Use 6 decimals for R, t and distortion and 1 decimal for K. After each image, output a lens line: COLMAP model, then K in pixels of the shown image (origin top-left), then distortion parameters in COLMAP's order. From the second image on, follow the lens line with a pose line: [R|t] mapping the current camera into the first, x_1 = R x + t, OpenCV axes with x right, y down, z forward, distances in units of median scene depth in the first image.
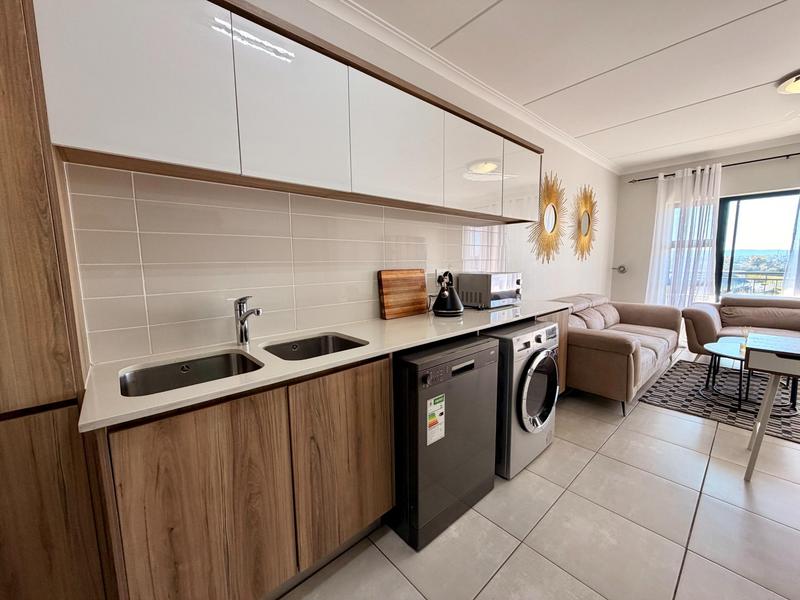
lens RADIAL K [[321.2, 0, 397.6], [0, 321.2, 300.3], [0, 0, 1]] dist [-0.000814, -0.000190]
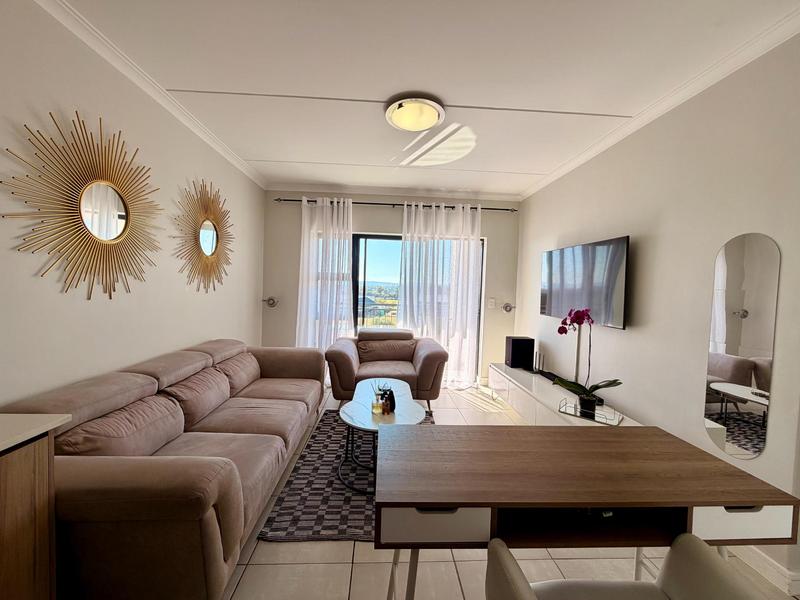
lens RADIAL K [[321.2, 0, 397.2], [0, 321.2, 301.7], [0, 0, 1]] dist [-0.000814, -0.000190]
pose [[0.626797, -0.001503, 0.779181, 0.336050], [0.053120, 0.997754, -0.040806, -0.060369], [-0.777370, 0.066967, 0.625469, 0.300352]]
